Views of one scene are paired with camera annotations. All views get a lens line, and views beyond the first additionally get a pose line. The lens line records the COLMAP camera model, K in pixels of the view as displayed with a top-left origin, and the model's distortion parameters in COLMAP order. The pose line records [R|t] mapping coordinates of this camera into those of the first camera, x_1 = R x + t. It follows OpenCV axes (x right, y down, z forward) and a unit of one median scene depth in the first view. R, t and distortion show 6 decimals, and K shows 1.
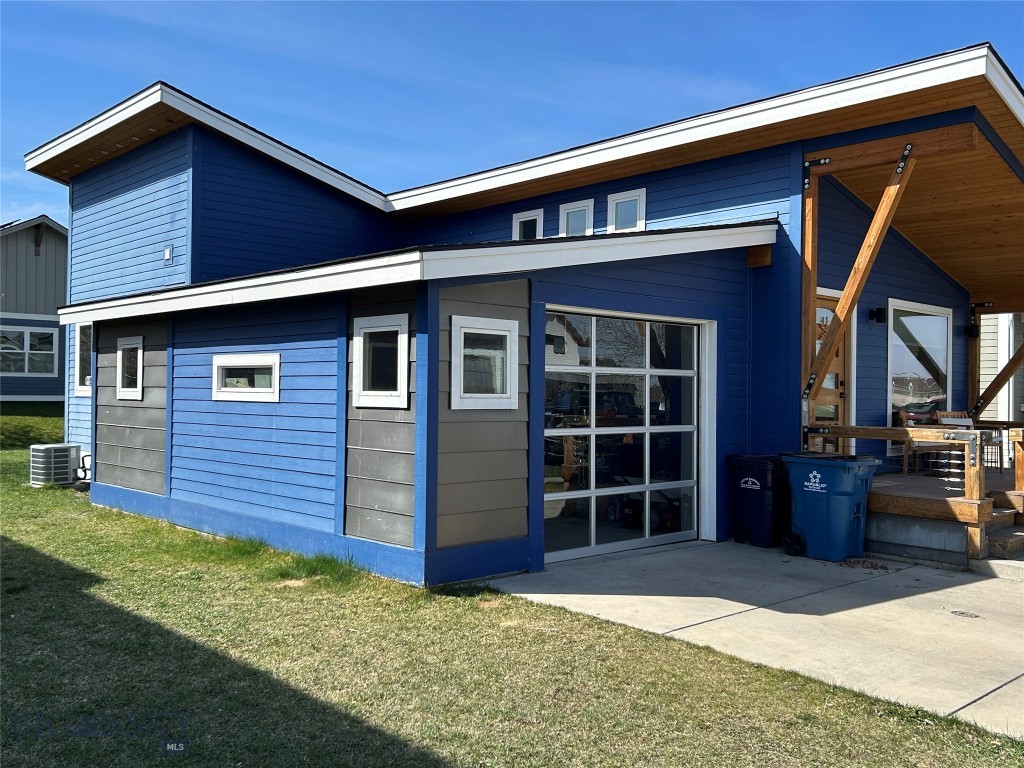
lens RADIAL K [[940.6, 0, 447.7], [0, 940.6, 387.1], [0, 0, 1]] dist [0.000454, -0.016337]
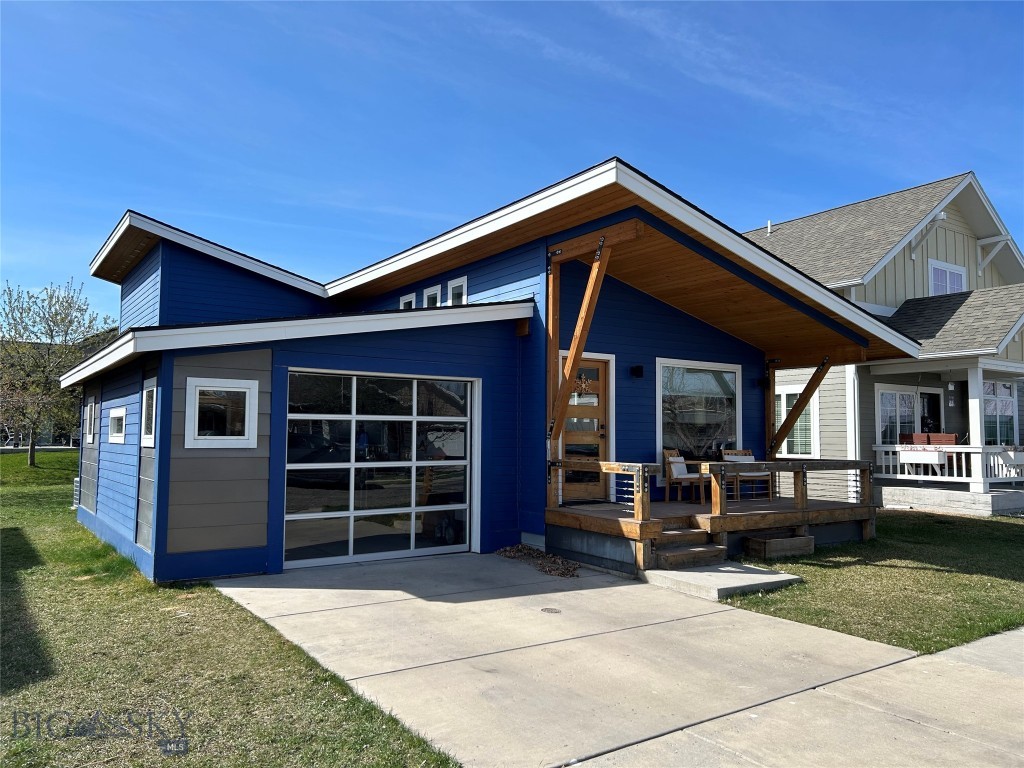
lens RADIAL K [[774.8, 0, 506.5], [0, 774.8, 385.3], [0, 0, 1]] dist [0.064389, -0.069013]
pose [[0.992659, -0.013900, -0.120149, 0.509288], [0.006219, 0.997926, -0.064073, 0.007559], [0.120790, 0.062855, 0.990686, -0.042685]]
